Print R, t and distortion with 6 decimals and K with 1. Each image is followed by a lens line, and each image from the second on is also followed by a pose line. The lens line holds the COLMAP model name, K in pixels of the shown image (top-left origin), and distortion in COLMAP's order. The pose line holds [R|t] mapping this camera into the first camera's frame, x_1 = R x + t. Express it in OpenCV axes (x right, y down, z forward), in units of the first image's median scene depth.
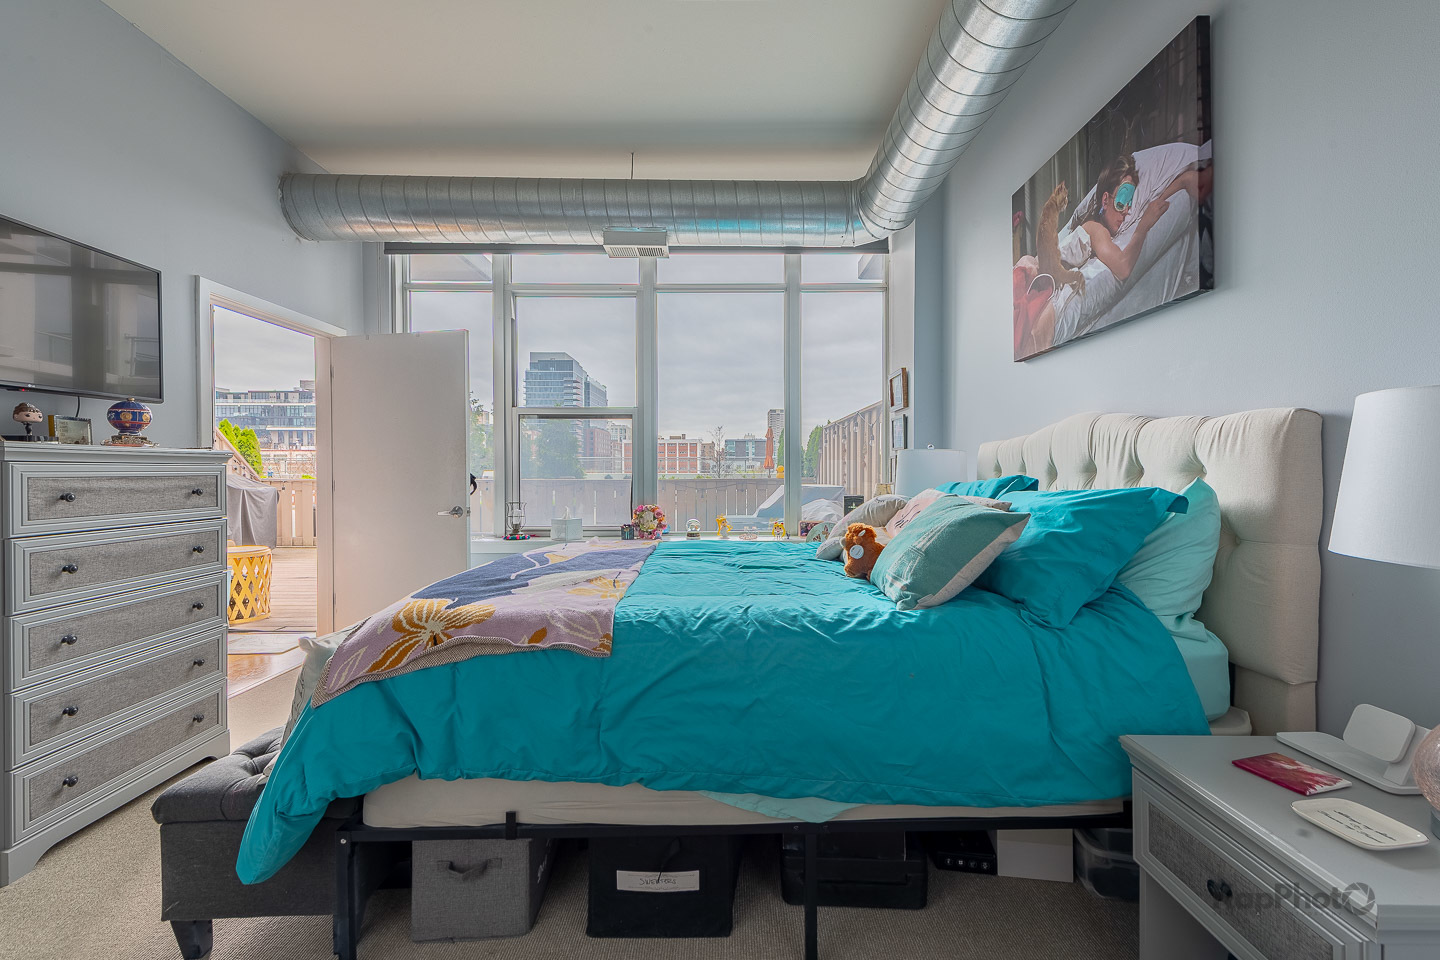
lens RADIAL K [[576.4, 0, 741.8], [0, 576.4, 475.2], [0, 0, 1]] dist [-0.003944, -0.000509]
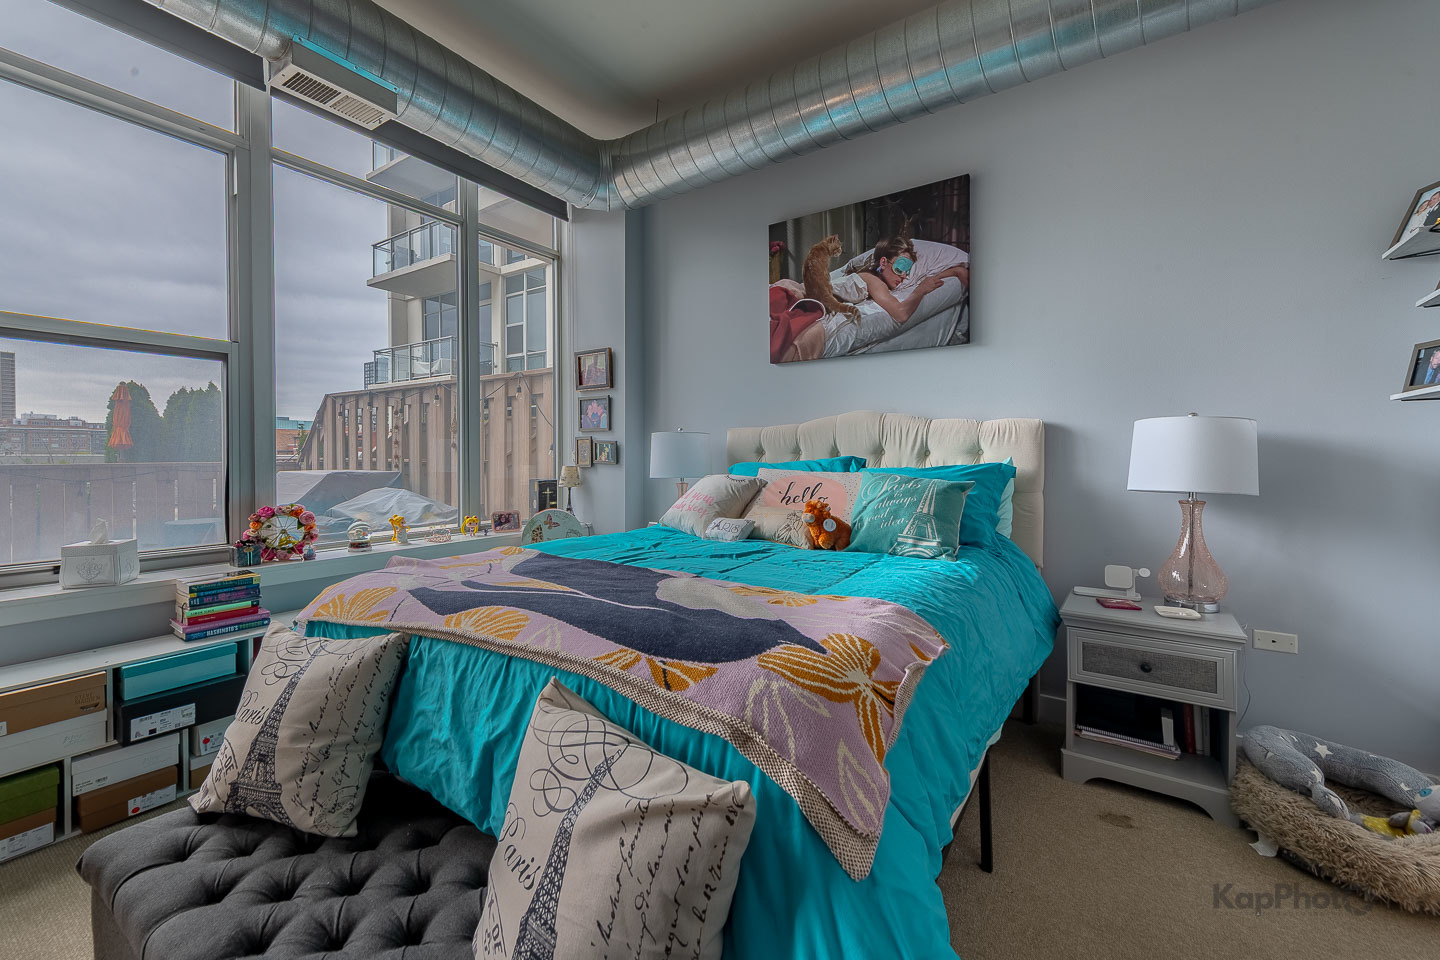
lens RADIAL K [[585.8, 0, 718.5], [0, 585.8, 458.9], [0, 0, 1]] dist [0.013190, -0.006240]
pose [[0.581969, -0.002128, 0.813209, -0.755650], [0.002423, 0.999997, 0.000883, 0.004581], [-0.813208, 0.001456, 0.581972, 0.467876]]
